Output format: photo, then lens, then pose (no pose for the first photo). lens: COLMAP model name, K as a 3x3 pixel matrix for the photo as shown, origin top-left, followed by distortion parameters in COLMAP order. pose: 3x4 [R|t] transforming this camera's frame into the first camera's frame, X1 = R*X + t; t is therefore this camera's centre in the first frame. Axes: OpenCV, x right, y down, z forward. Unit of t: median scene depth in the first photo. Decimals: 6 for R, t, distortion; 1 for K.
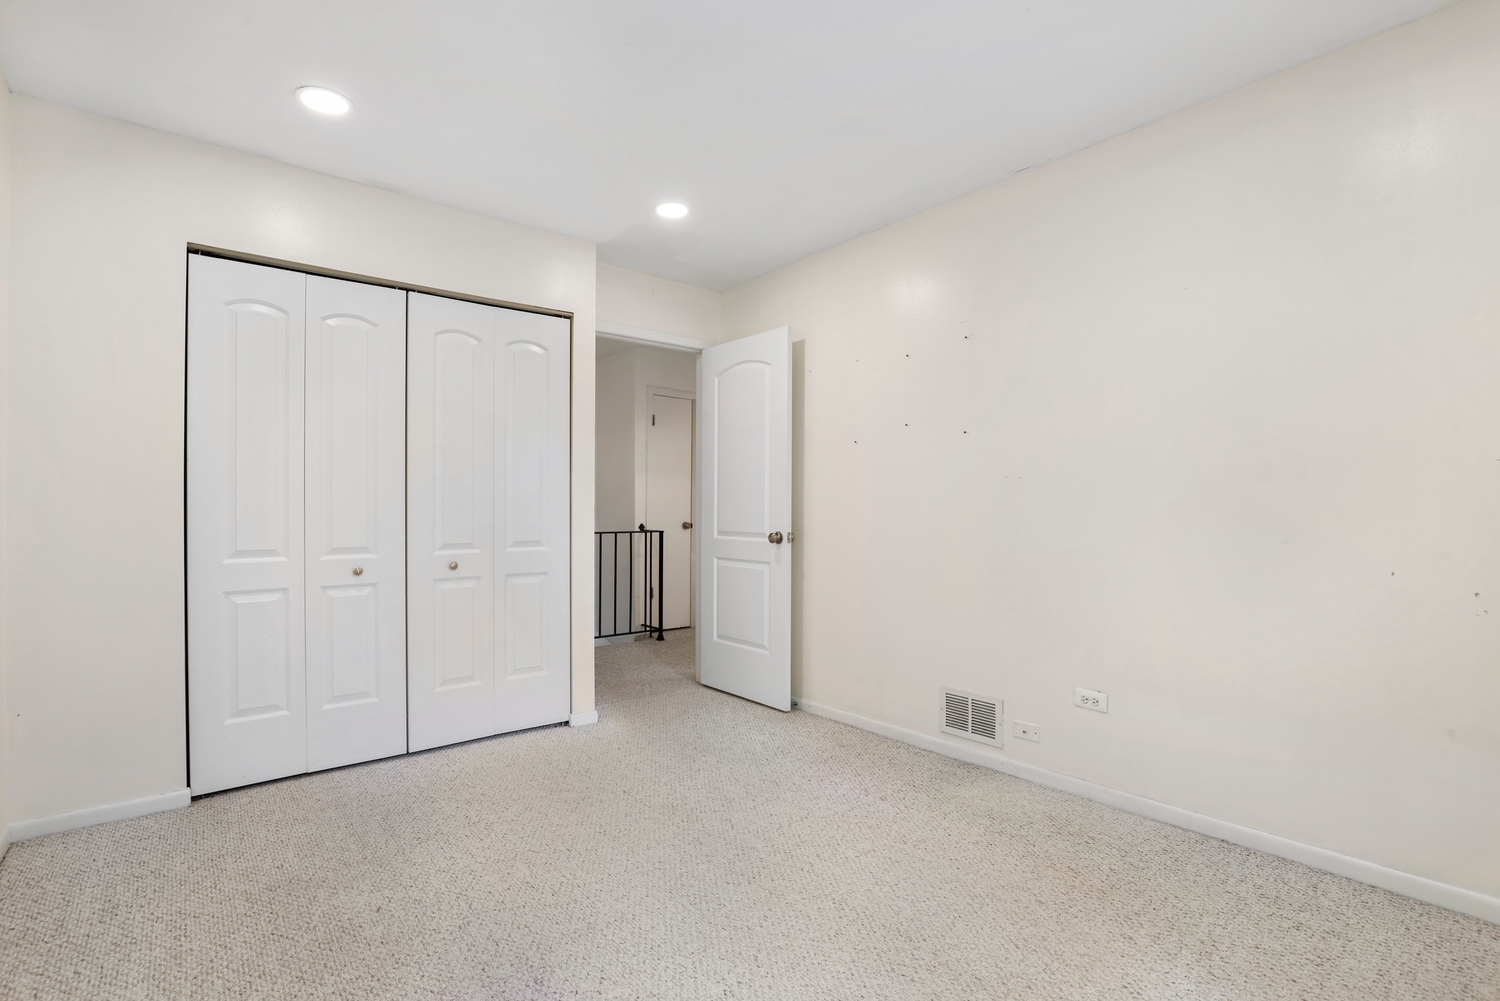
lens RADIAL K [[731.2, 0, 750.0], [0, 731.2, 500.5], [0, 0, 1]] dist [0.000336, -0.000019]
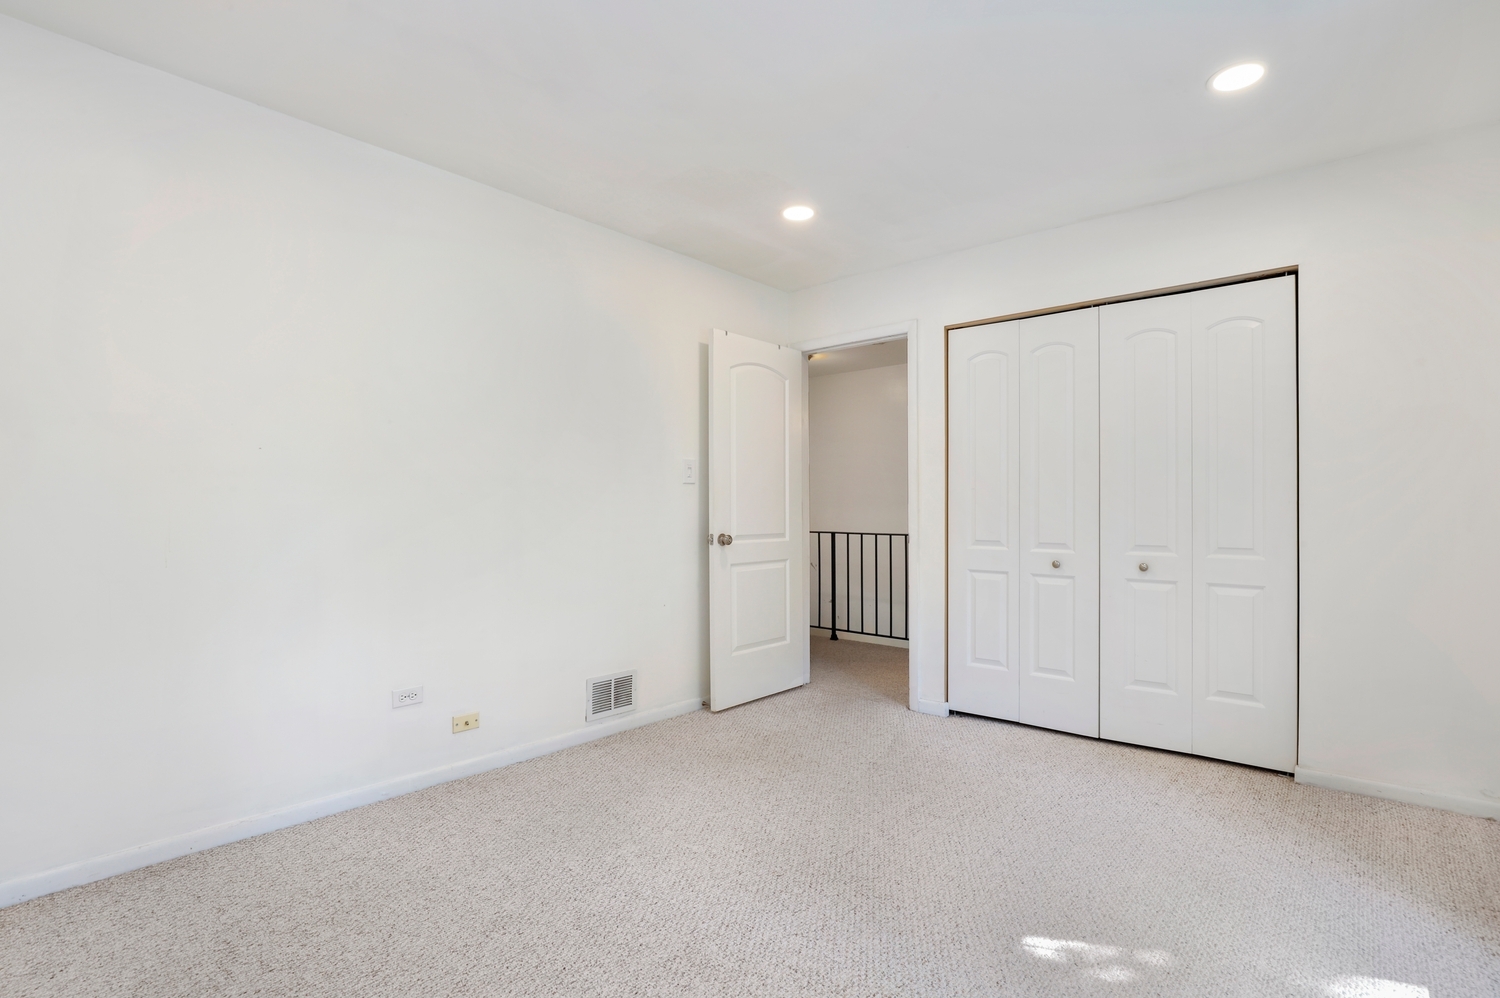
lens RADIAL K [[710.4, 0, 759.0], [0, 710.4, 505.5], [0, 0, 1]] dist [-0.027845, -0.000037]
pose [[0.187308, 0.000697, -0.982301, 0.465072], [0.010603, 0.999940, 0.002731, -0.003155], [0.982244, -0.010927, 0.187289, 0.326937]]
